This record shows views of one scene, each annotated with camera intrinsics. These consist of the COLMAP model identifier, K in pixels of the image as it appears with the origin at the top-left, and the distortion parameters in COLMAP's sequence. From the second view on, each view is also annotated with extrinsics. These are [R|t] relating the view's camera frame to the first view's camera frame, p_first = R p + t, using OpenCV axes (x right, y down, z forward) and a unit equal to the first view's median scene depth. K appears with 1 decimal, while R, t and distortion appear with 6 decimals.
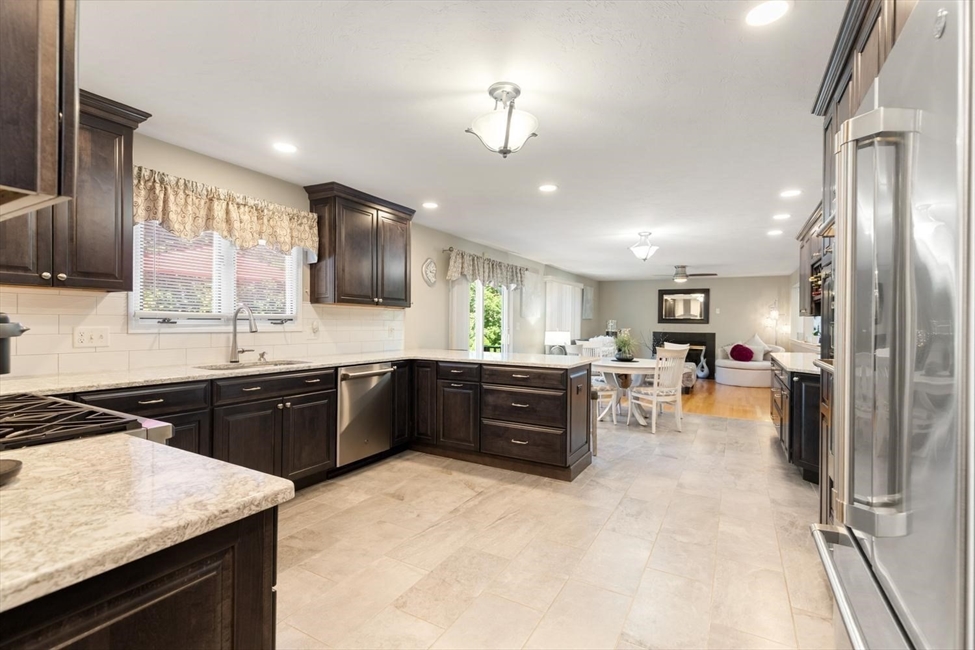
lens RADIAL K [[445.4, 0, 479.4], [0, 445.4, 326.1], [0, 0, 1]] dist [0.000896, 0.000298]
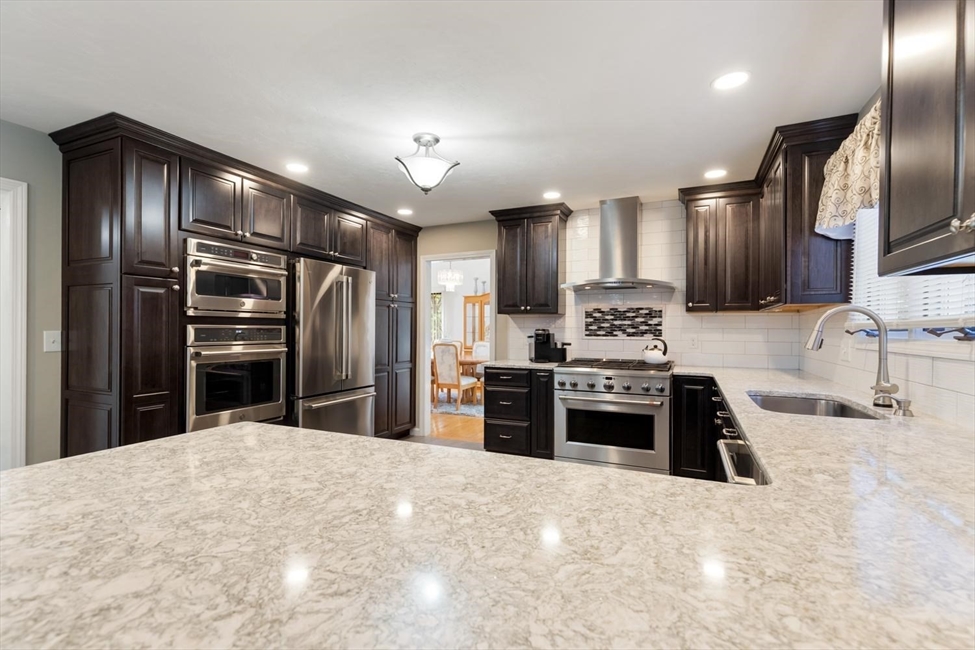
lens RADIAL K [[445.4, 0, 479.4], [0, 445.4, 326.1], [0, 0, 1]] dist [0.000896, 0.000298]
pose [[-0.995795, -0.014849, -0.090400, 0.008095], [-0.014759, 0.999890, -0.001665, -0.006019], [0.090415, -0.000324, -0.995904, 0.885325]]
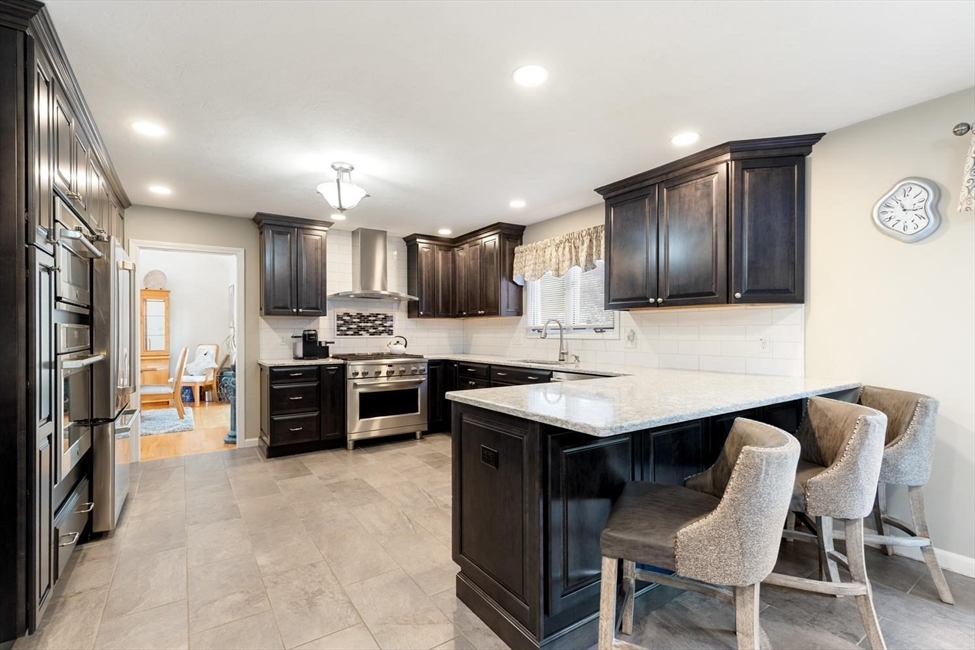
lens RADIAL K [[445.4, 0, 479.4], [0, 445.4, 326.1], [0, 0, 1]] dist [0.000896, 0.000298]
pose [[-0.441679, -0.020304, -0.896943, 0.454506], [-0.007847, 0.999793, -0.018769, 0.002656], [0.897139, -0.001252, -0.441747, 0.804132]]
